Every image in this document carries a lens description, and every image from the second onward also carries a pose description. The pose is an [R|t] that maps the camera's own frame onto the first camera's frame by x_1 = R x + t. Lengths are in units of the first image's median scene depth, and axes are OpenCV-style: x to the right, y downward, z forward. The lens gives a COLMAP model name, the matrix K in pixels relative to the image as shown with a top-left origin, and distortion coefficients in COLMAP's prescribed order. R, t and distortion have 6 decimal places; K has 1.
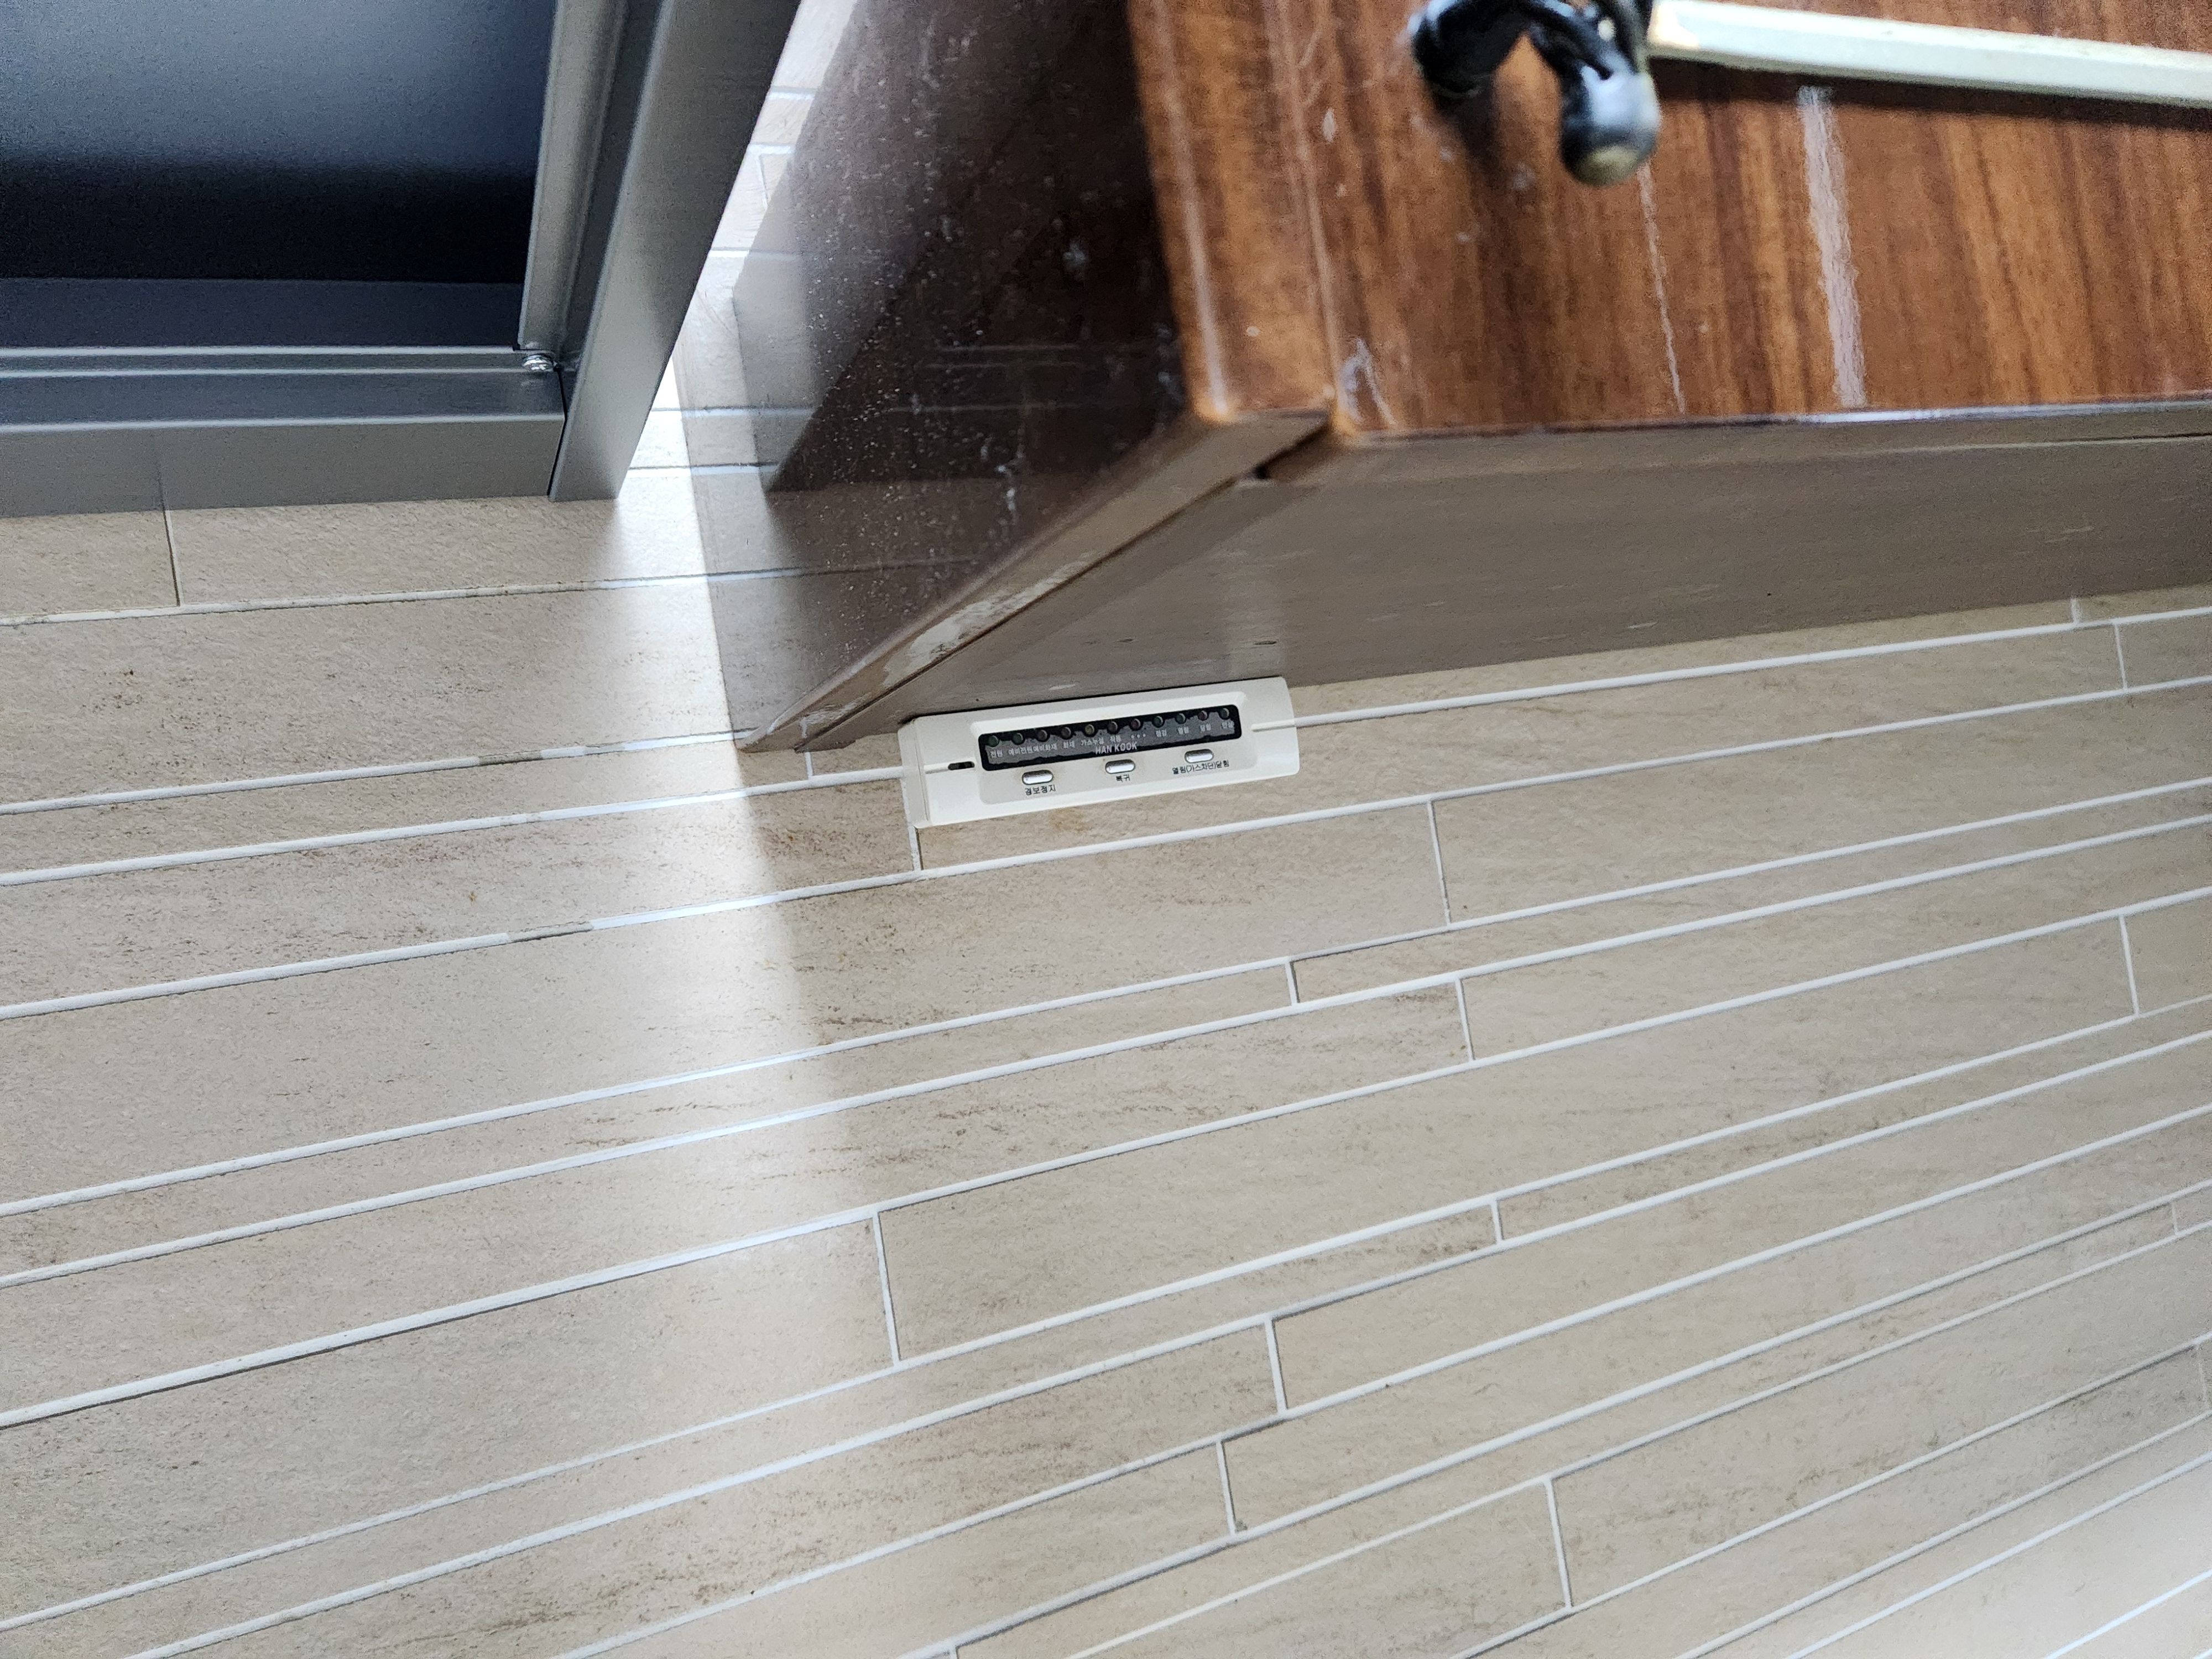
lens RADIAL K [[1512.2, 0, 1103.5], [0, 1512.2, 826.4], [0, 0, 1]] dist [0.046399, -0.041952]
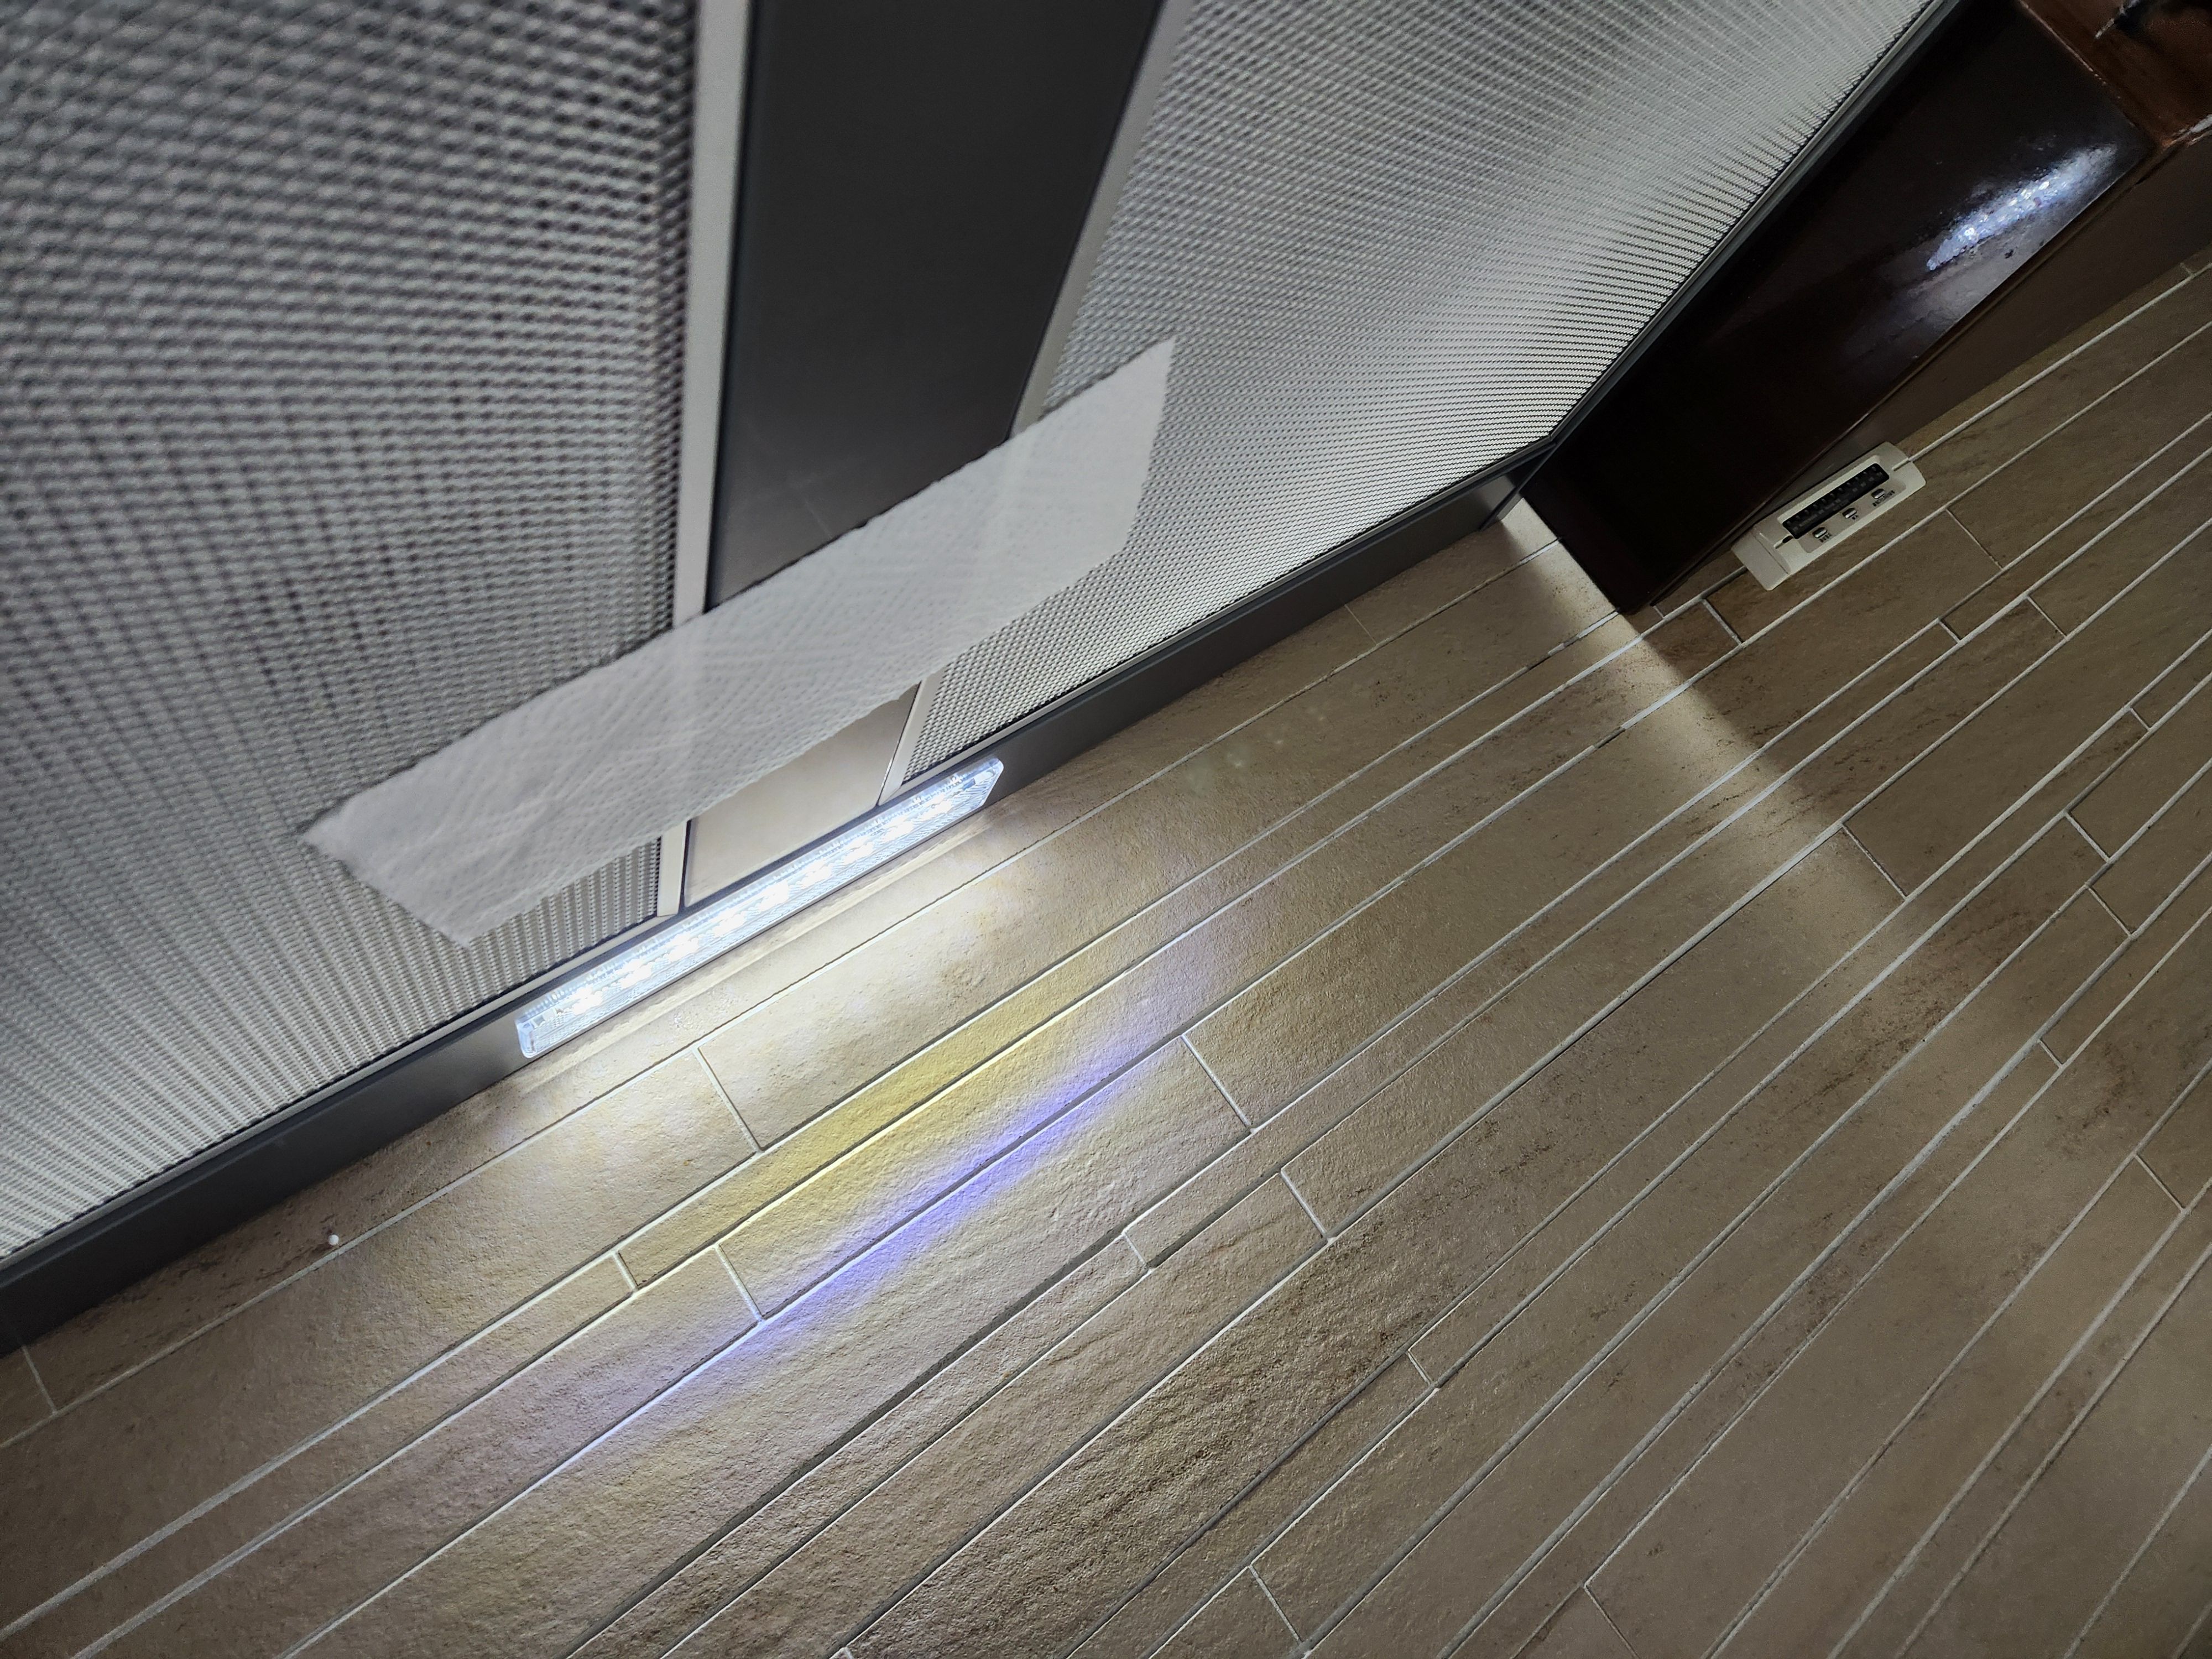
lens RADIAL K [[1512.2, 0, 1056.0], [0, 1512.2, 765.1], [0, 0, 1]] dist [0.046399, -0.041952]
pose [[0.896412, -0.442575, 0.023924, -0.962813], [0.437563, 0.875083, -0.206806, 0.175154], [0.070592, 0.195852, 0.978089, -0.717217]]
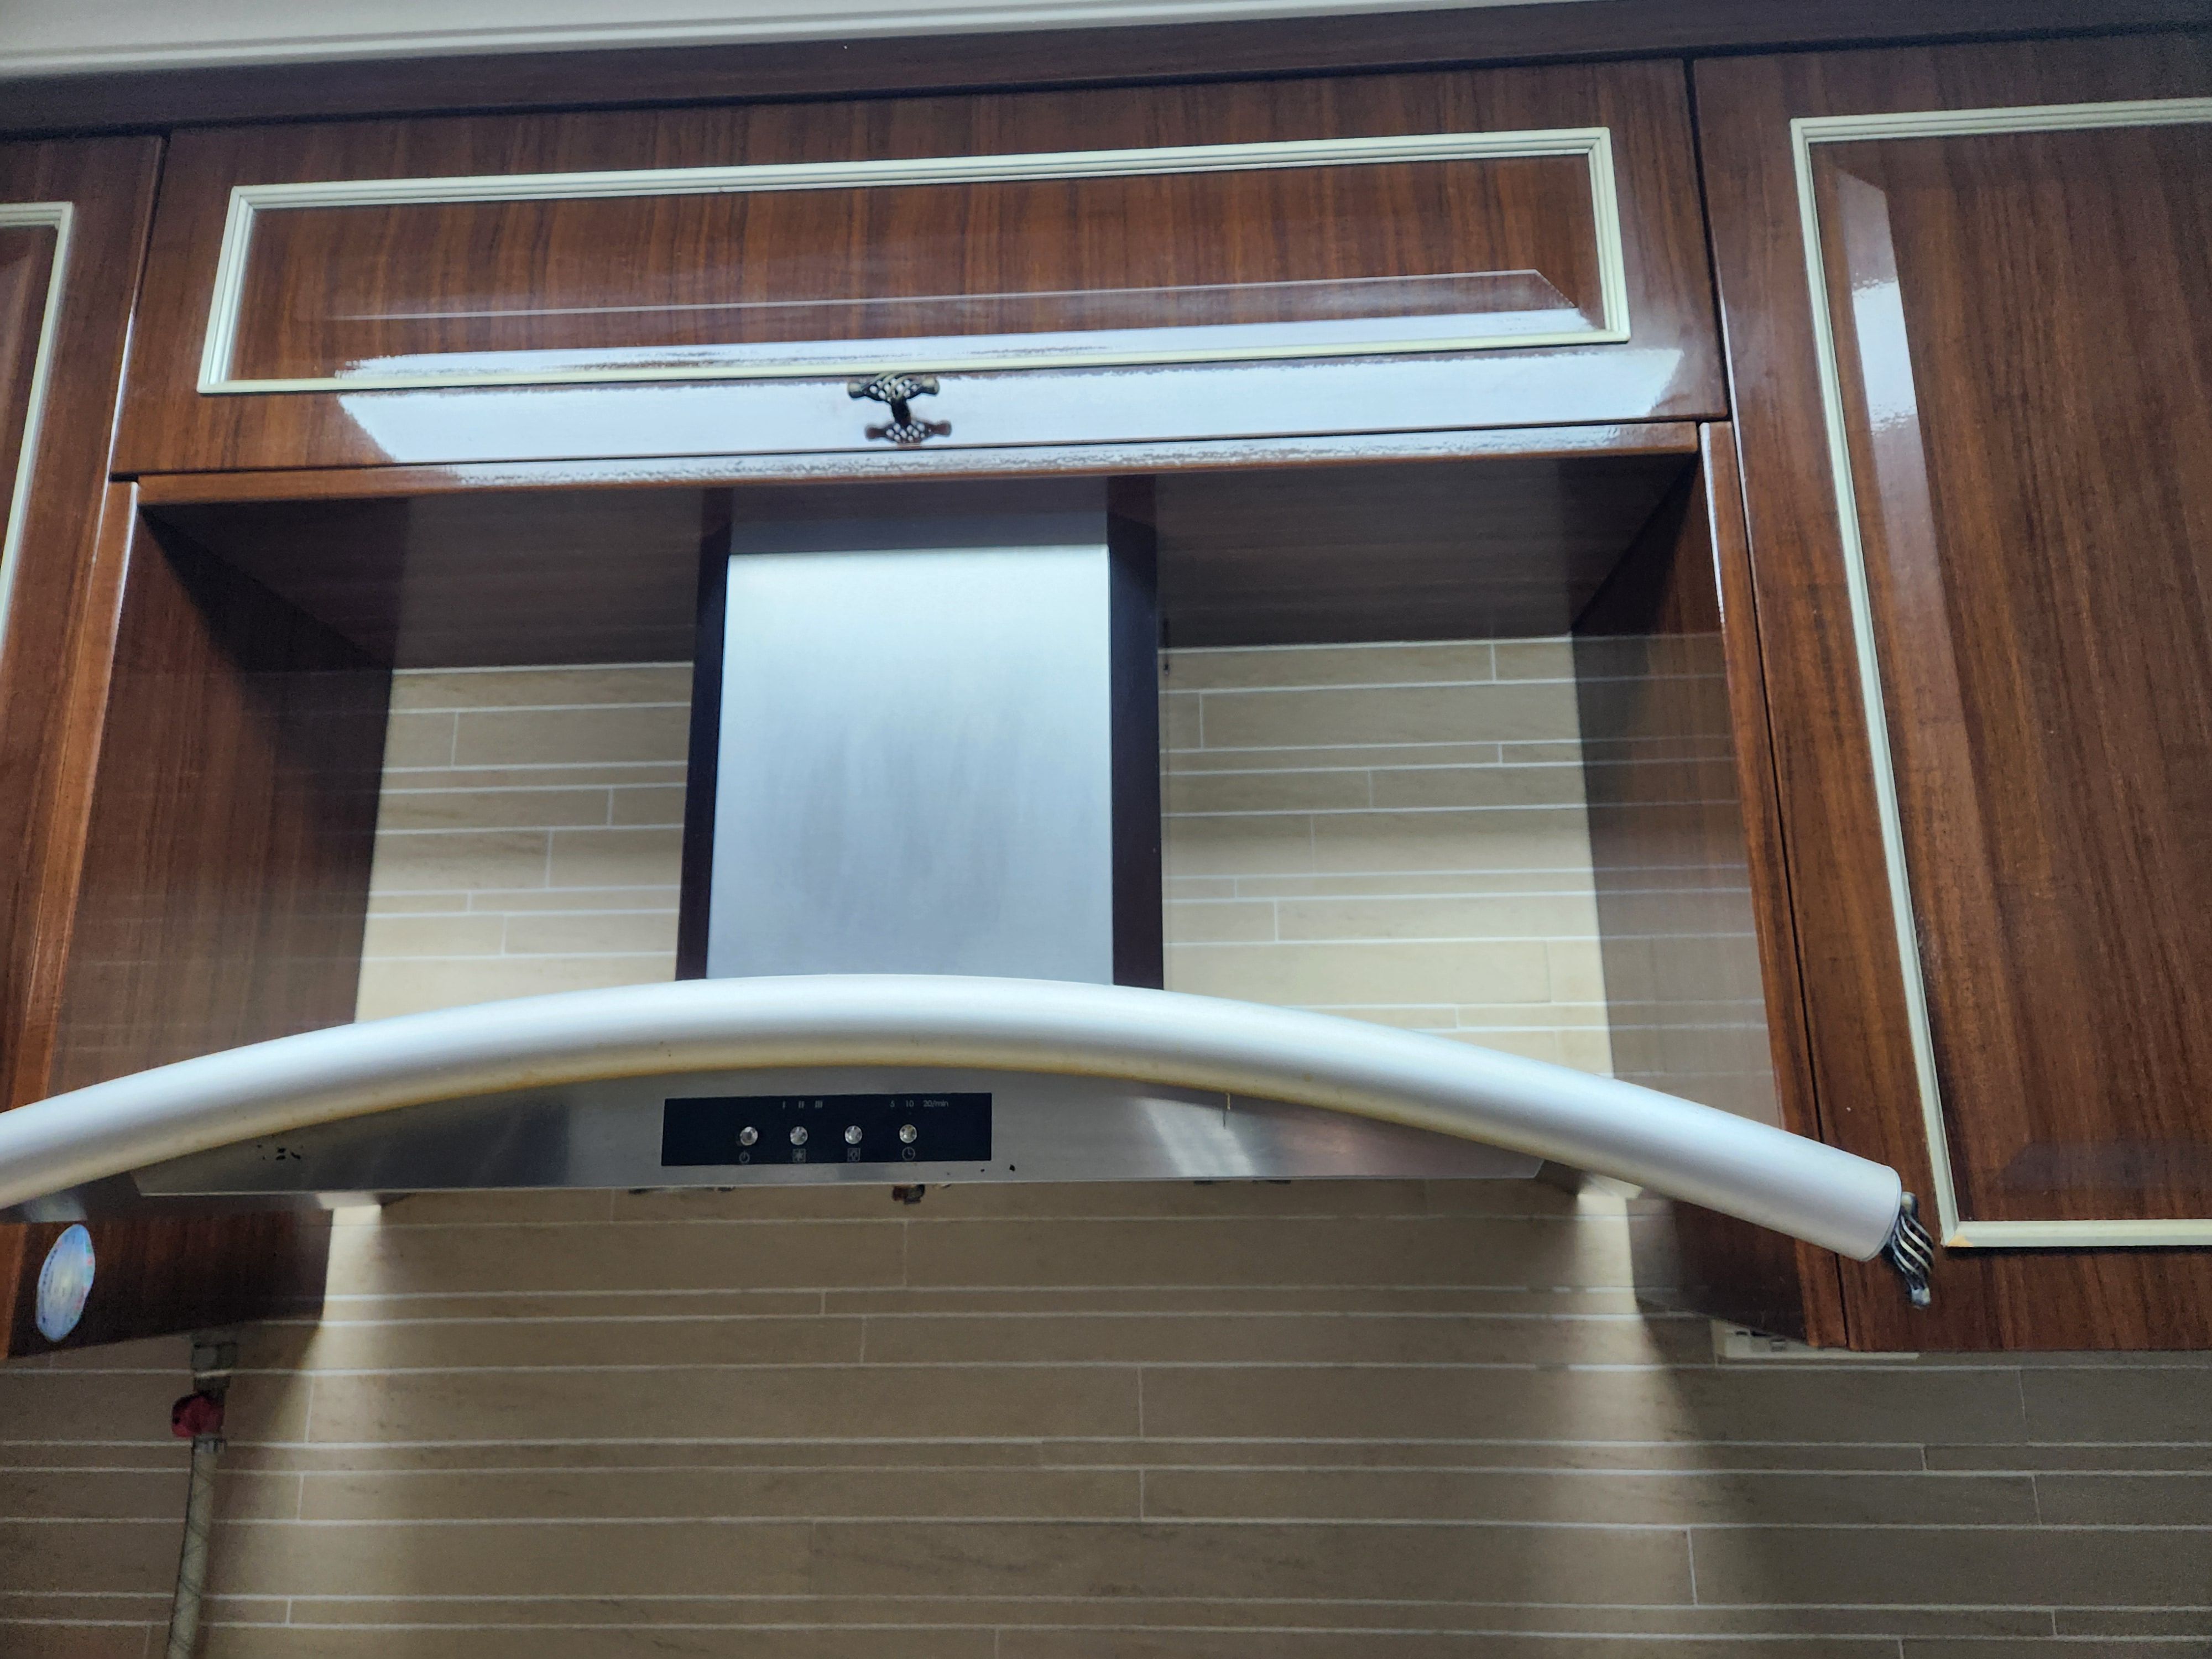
lens RADIAL K [[1512.2, 0, 1087.1], [0, 1512.2, 798.0], [0, 0, 1]] dist [0.046399, -0.041952]
pose [[0.878041, 0.028085, -0.477761, 0.114444], [-0.114505, 0.981611, -0.152736, -0.350578], [0.464686, 0.188815, 0.865110, -1.548837]]
